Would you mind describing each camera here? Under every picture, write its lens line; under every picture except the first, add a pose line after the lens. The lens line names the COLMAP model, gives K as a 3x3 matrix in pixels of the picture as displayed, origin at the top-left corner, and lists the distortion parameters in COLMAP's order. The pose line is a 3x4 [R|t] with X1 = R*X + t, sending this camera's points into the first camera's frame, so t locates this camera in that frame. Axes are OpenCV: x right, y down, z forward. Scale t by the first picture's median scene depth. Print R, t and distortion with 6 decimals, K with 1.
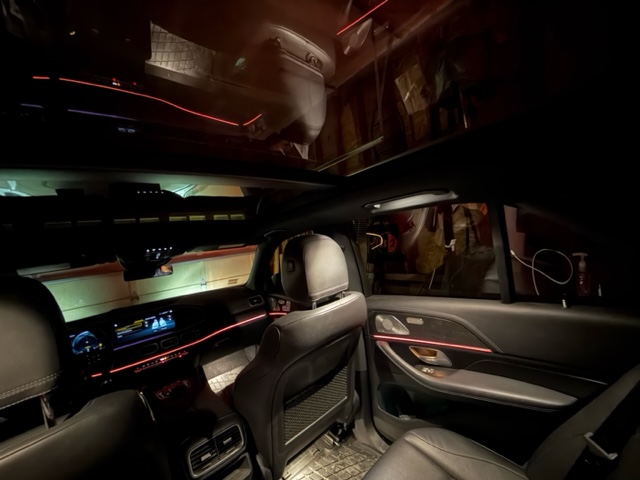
lens RADIAL K [[258.1, 0, 321.0], [0, 258.1, 241.9], [0, 0, 1]] dist [0.010250, 0.000469]
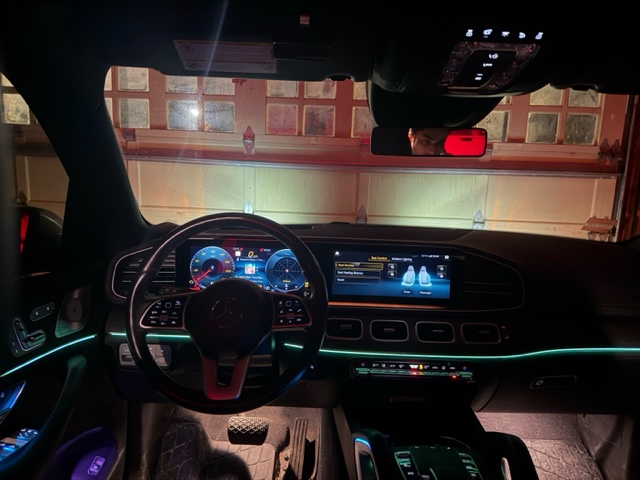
lens RADIAL K [[473.2, 0, 319.1], [0, 473.2, 239.7], [0, 0, 1]] dist [0.047048, -0.031312]
pose [[0.743377, 0.250214, -0.620309, -0.295882], [-0.145244, 0.965652, 0.215456, 0.120458], [0.652912, -0.070069, 0.754186, 0.346822]]
